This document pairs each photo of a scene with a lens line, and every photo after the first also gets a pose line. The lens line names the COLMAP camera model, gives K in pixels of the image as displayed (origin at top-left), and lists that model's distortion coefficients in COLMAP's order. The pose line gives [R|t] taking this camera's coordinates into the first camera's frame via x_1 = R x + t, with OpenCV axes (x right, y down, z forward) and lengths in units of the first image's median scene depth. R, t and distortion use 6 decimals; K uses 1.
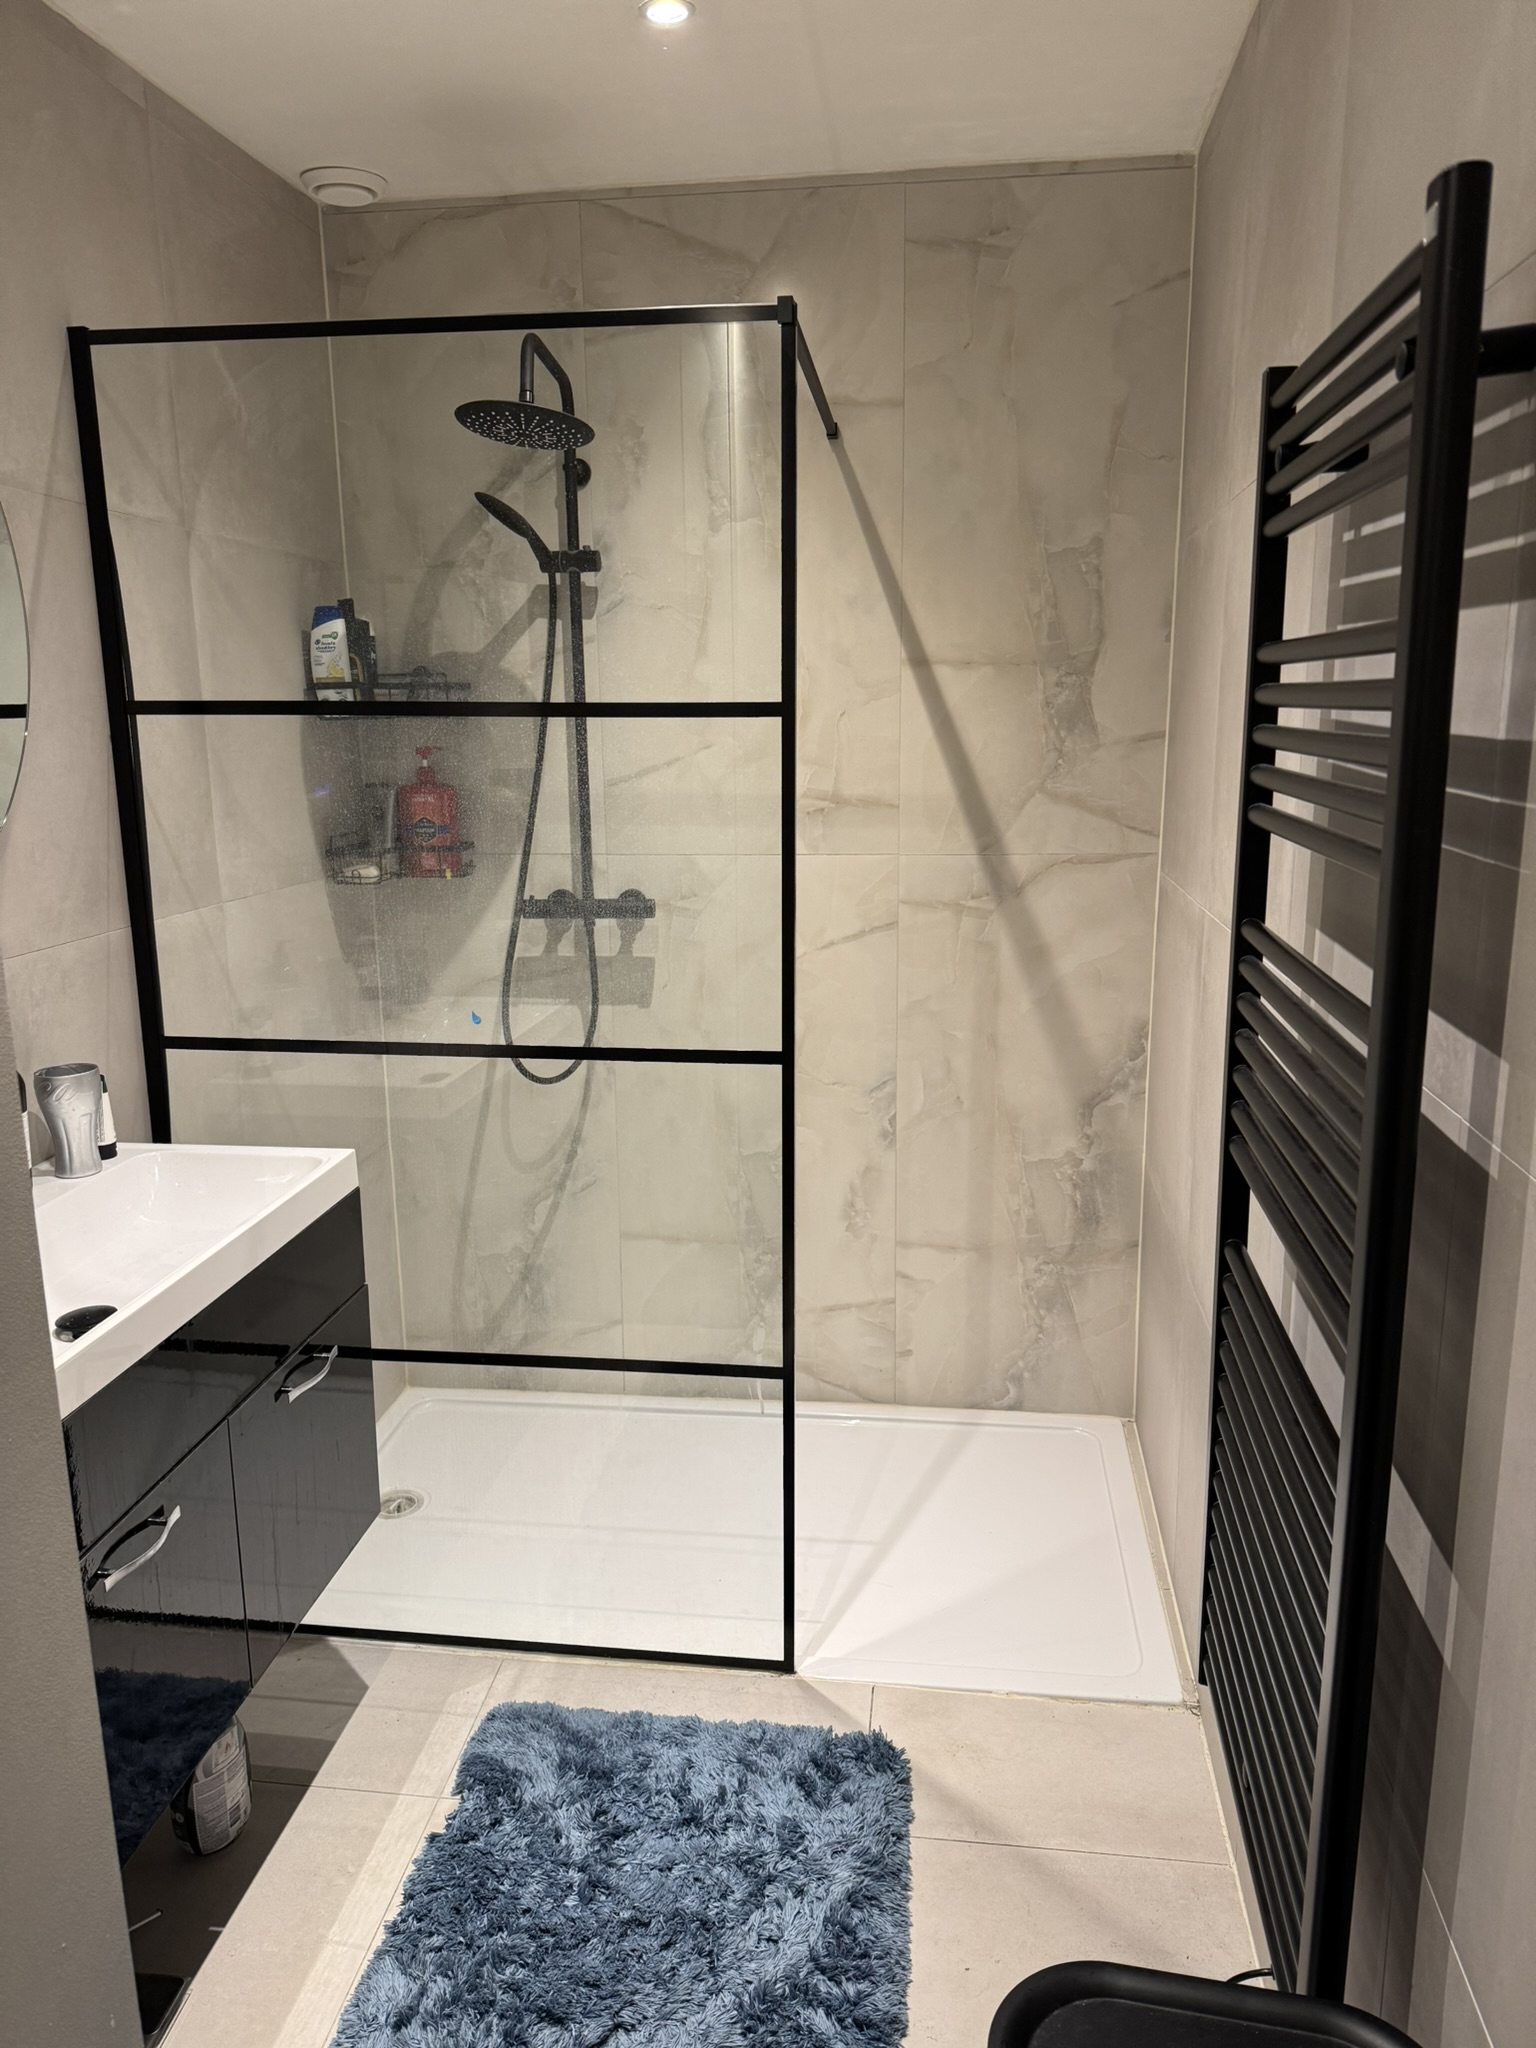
lens RADIAL K [[1402.4, 0, 770.9], [0, 1402.4, 1059.9], [0, 0, 1]] dist [0.029935, -0.033053]
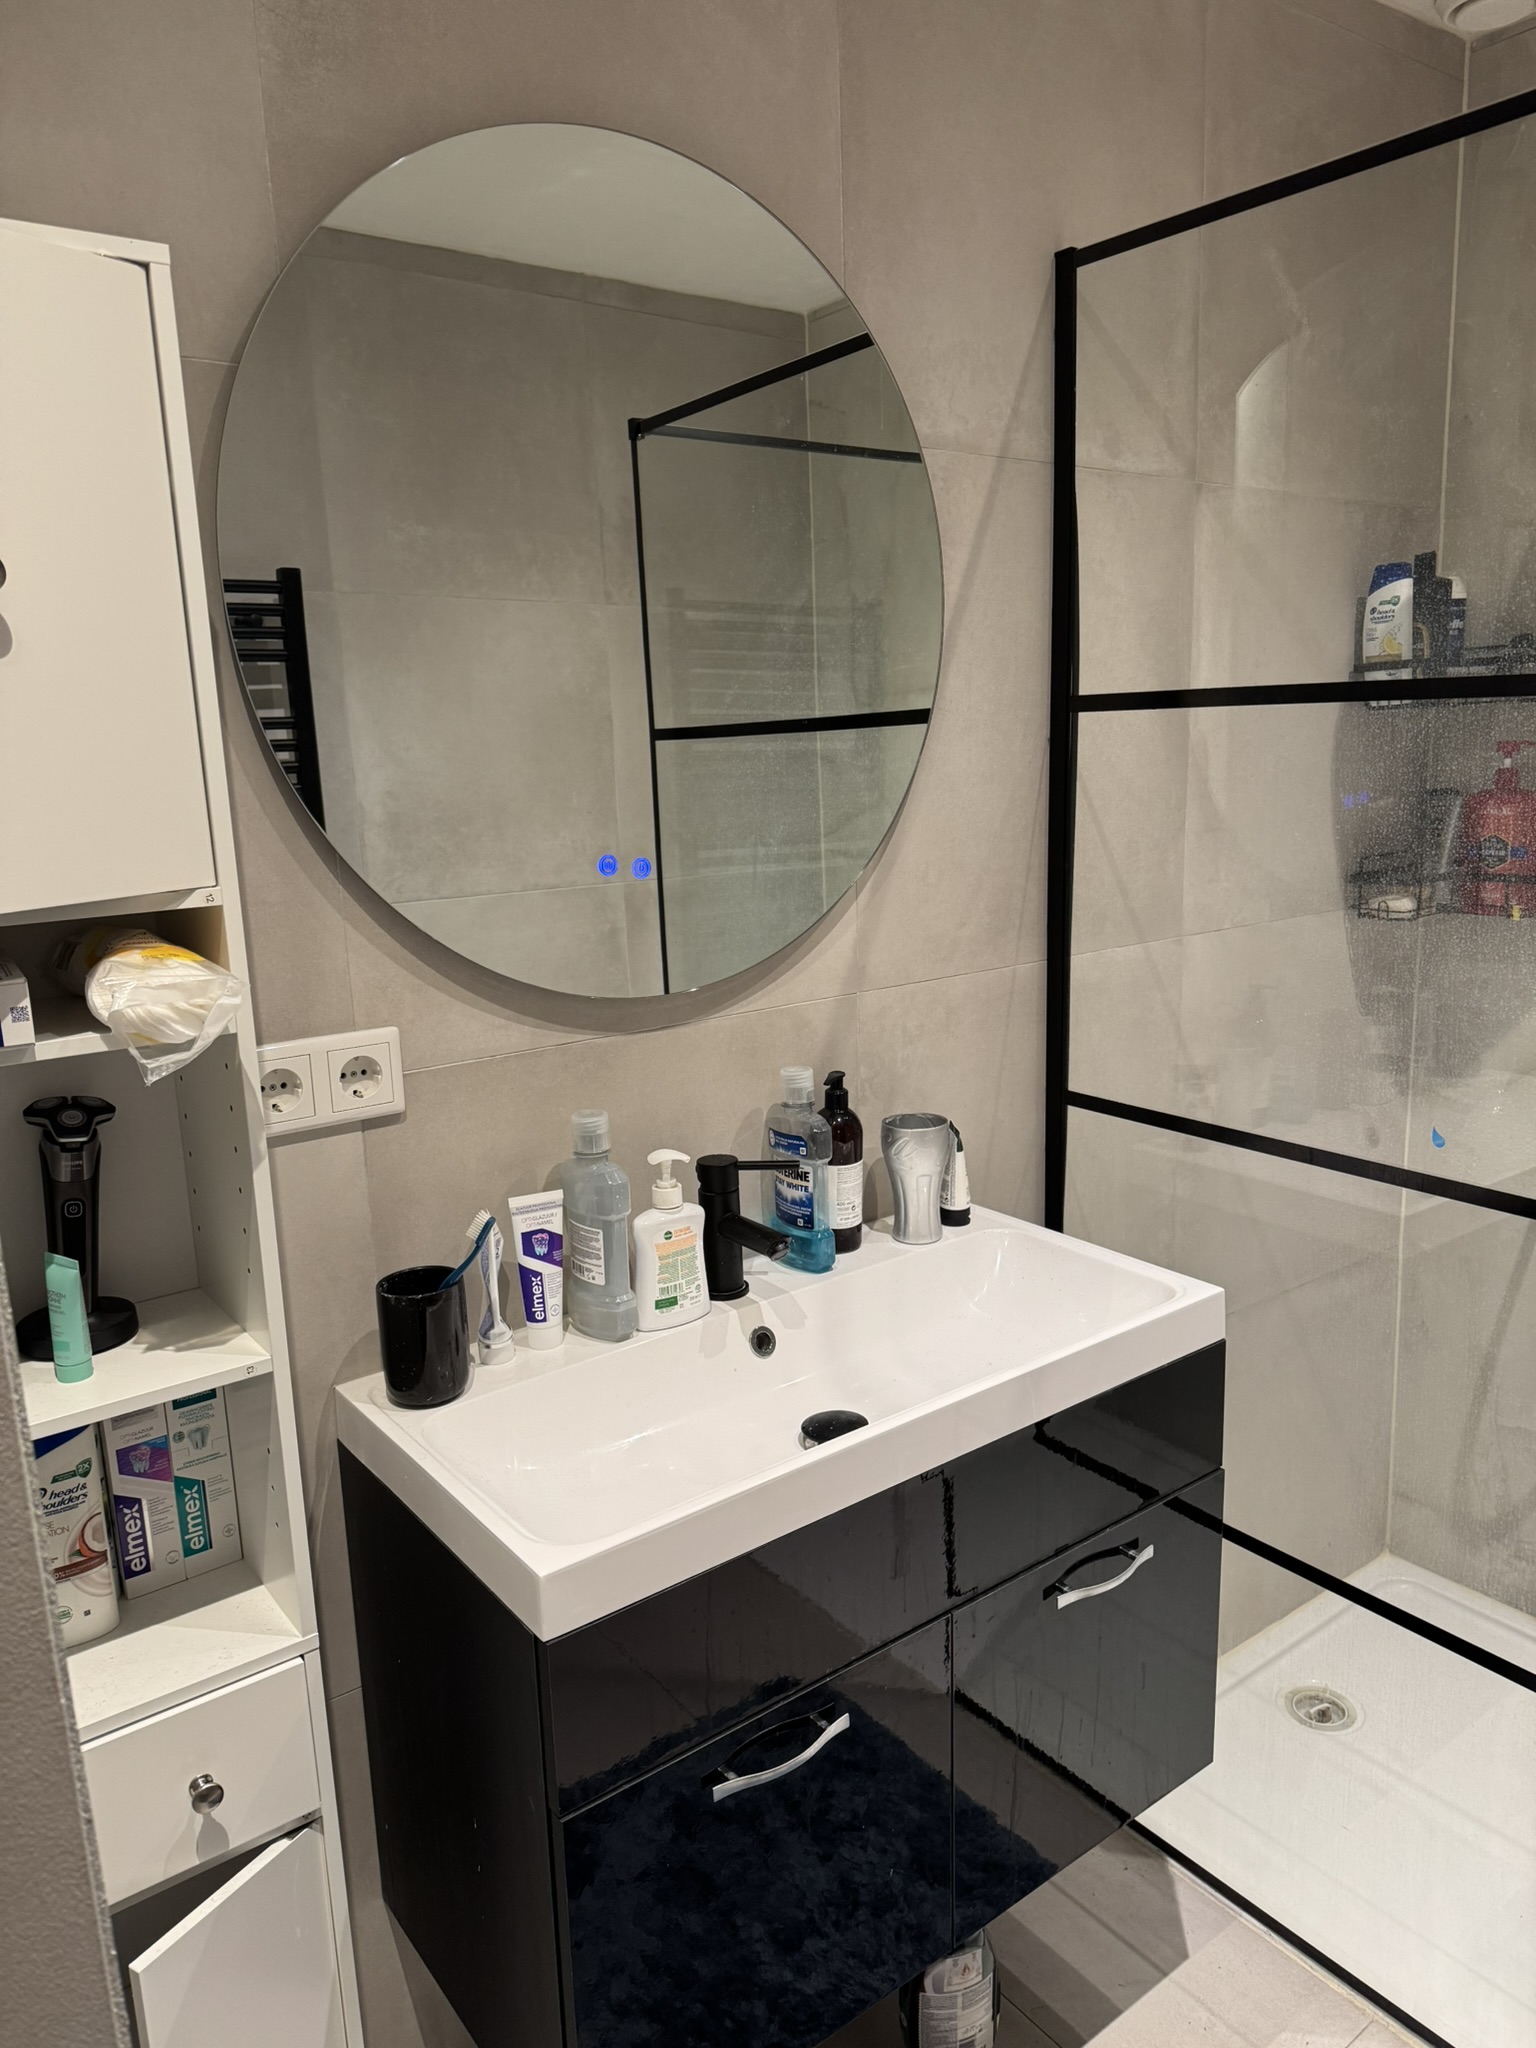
lens RADIAL K [[1402.4, 0, 770.9], [0, 1402.4, 1059.9], [0, 0, 1]] dist [0.029935, -0.033053]
pose [[0.695653, 0.132641, -0.706026, 0.036129], [-0.137979, 0.989178, 0.049885, -0.048737], [0.705003, 0.062714, 0.706426, 0.257569]]
